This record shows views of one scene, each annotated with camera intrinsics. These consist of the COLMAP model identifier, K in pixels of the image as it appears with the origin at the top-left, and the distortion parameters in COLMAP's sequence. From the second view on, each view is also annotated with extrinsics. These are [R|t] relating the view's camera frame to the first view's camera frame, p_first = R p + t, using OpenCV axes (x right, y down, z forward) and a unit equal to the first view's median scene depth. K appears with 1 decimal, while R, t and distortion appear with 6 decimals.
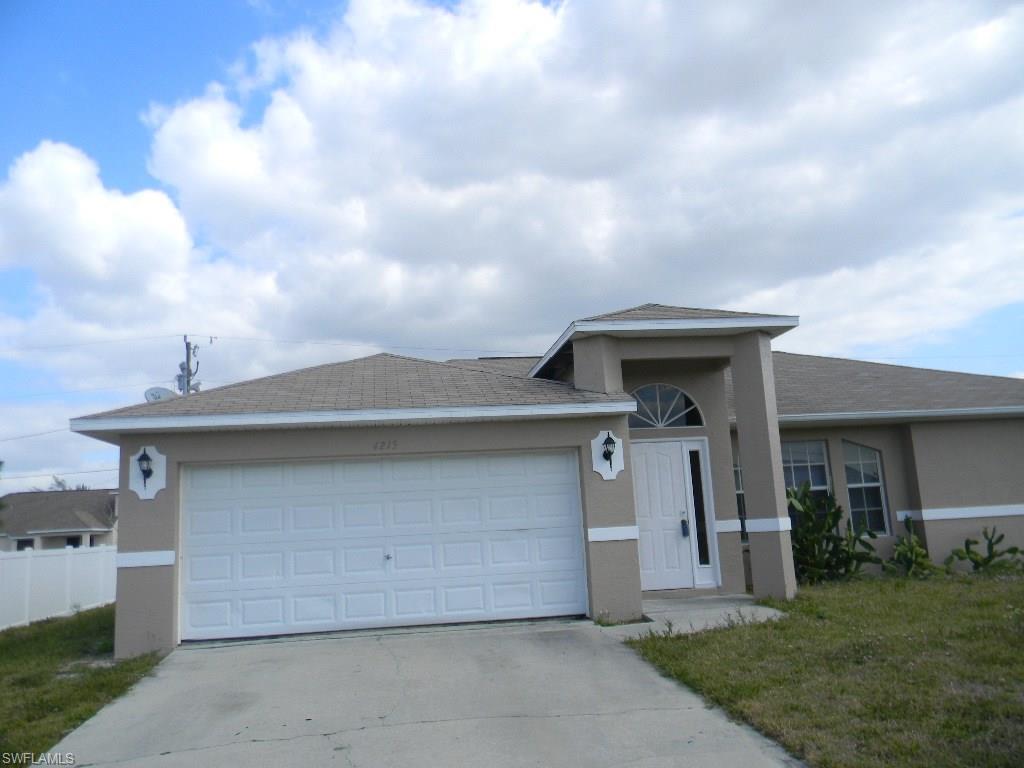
lens RADIAL K [[823.2, 0, 503.7], [0, 823.2, 387.1], [0, 0, 1]] dist [-0.006851, -0.003078]
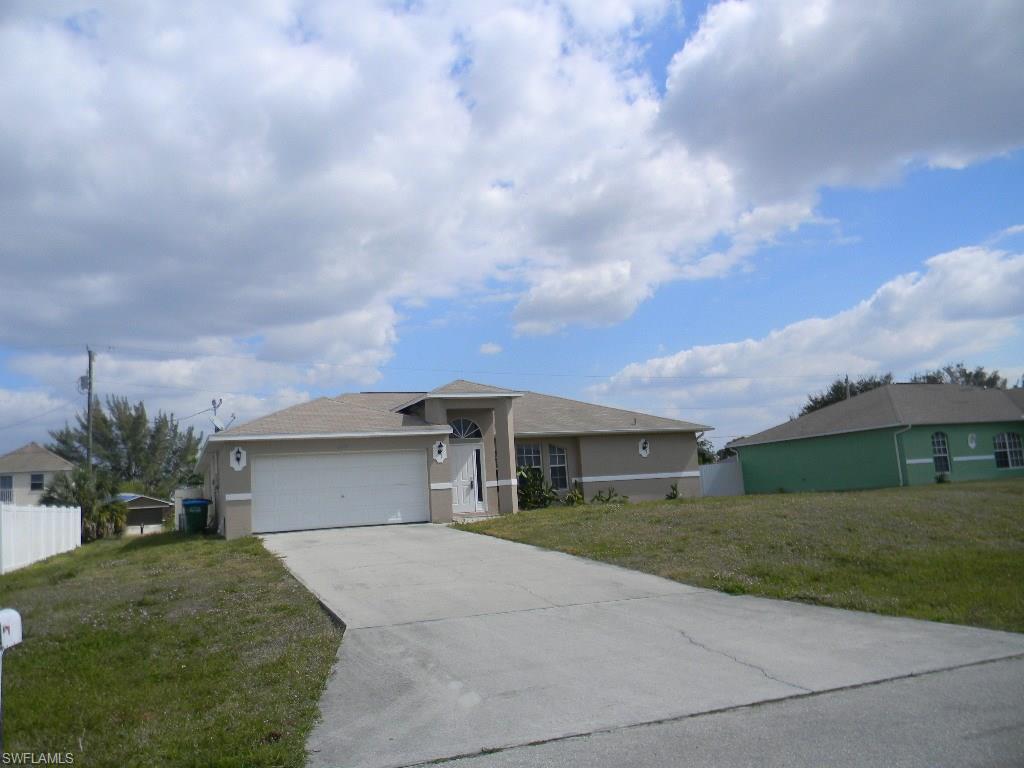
lens RADIAL K [[830.2, 0, 512.0], [0, 830.2, 384.0], [0, 0, 1]] dist [0.005872, 0.001648]
pose [[0.968015, 0.027854, 0.249340, -0.236035], [-0.032797, 0.999339, 0.015693, -0.135129], [-0.248738, -0.023369, 0.968289, -1.163018]]
